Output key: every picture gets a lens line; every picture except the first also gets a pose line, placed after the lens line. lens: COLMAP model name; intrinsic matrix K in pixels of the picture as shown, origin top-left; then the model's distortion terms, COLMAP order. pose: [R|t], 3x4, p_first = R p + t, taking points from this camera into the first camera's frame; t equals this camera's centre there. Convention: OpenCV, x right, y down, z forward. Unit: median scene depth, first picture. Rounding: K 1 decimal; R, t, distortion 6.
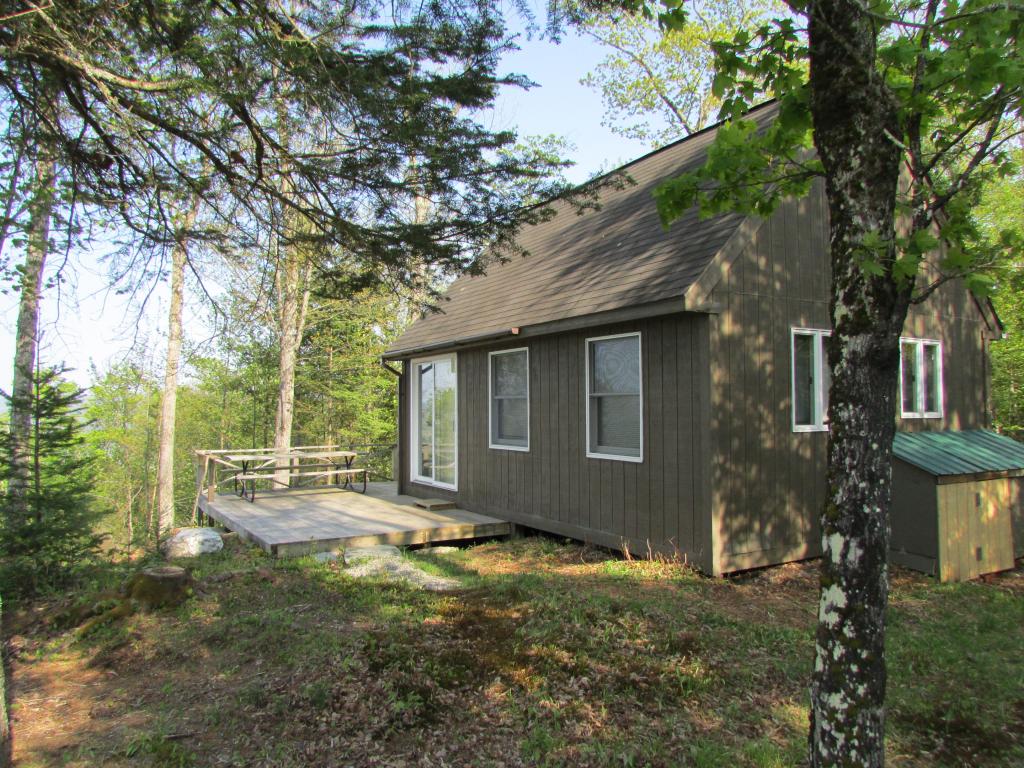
lens RADIAL K [[767.1, 0, 500.9], [0, 767.1, 397.4], [0, 0, 1]] dist [-0.022941, 0.002004]
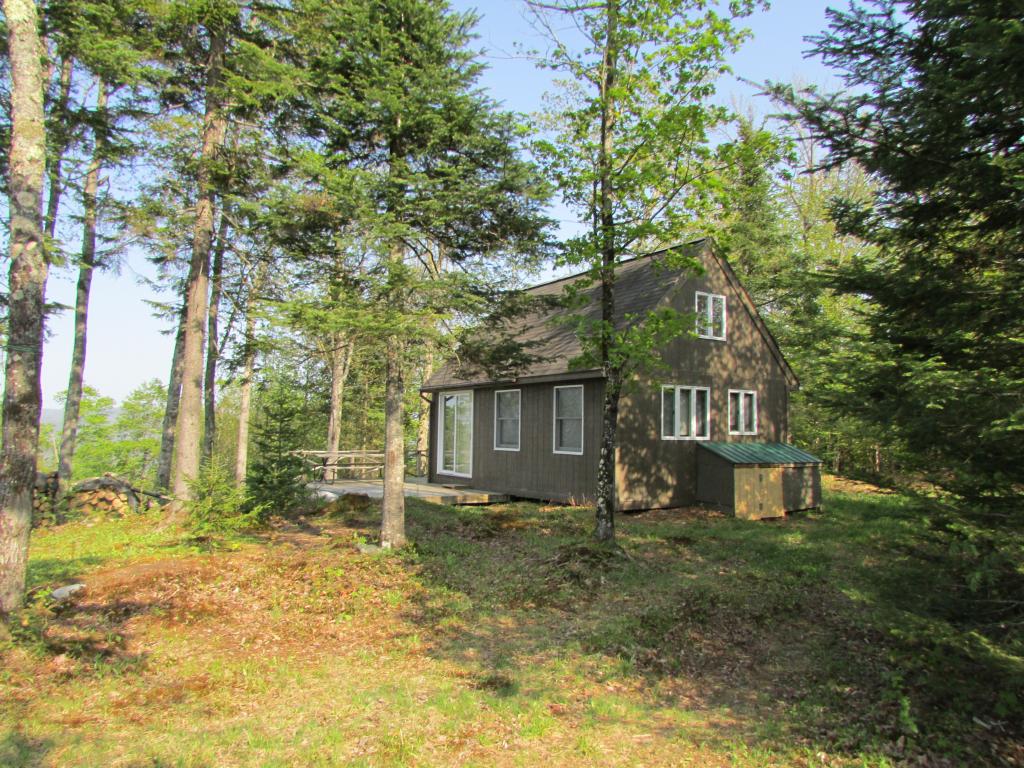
lens RADIAL K [[776.8, 0, 512.0], [0, 776.8, 384.0], [0, 0, 1]] dist [-0.039257, 0.006275]
pose [[0.998577, 0.022590, 0.048317, -0.071711], [-0.020276, 0.998648, -0.047855, 0.006039], [-0.049333, 0.046808, 0.997685, -0.771883]]
